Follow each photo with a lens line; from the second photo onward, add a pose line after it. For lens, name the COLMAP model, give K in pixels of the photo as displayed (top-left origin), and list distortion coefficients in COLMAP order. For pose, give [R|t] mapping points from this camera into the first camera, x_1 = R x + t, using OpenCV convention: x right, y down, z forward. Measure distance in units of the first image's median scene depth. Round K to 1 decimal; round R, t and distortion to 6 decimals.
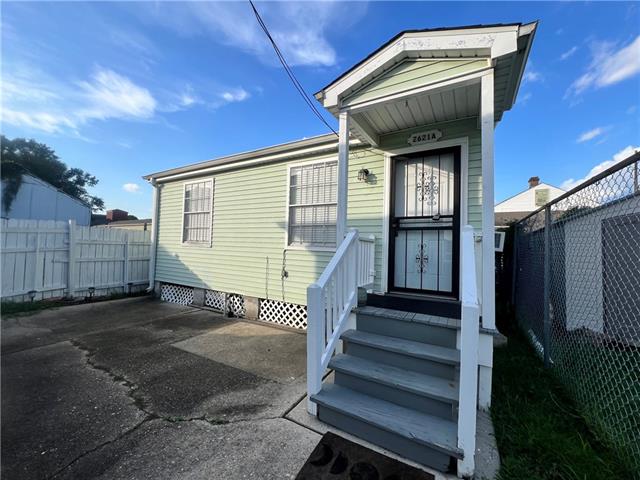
lens RADIAL K [[255.7, 0, 320.3], [0, 255.7, 239.1], [0, 0, 1]] dist [-0.000975, 0.000229]
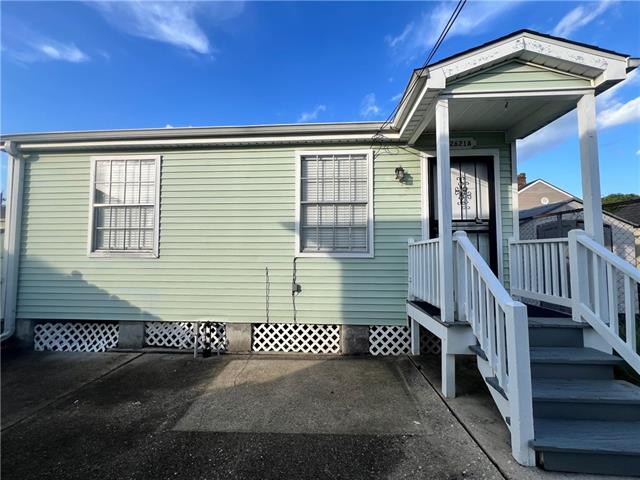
lens RADIAL K [[255.7, 0, 317.6], [0, 255.7, 239.0], [0, 0, 1]] dist [-0.000975, 0.000229]
pose [[0.894871, -0.008125, 0.446250, -0.454295], [0.012794, 0.999890, -0.007450, -0.009743], [-0.446141, 0.012376, 0.894877, 0.270954]]
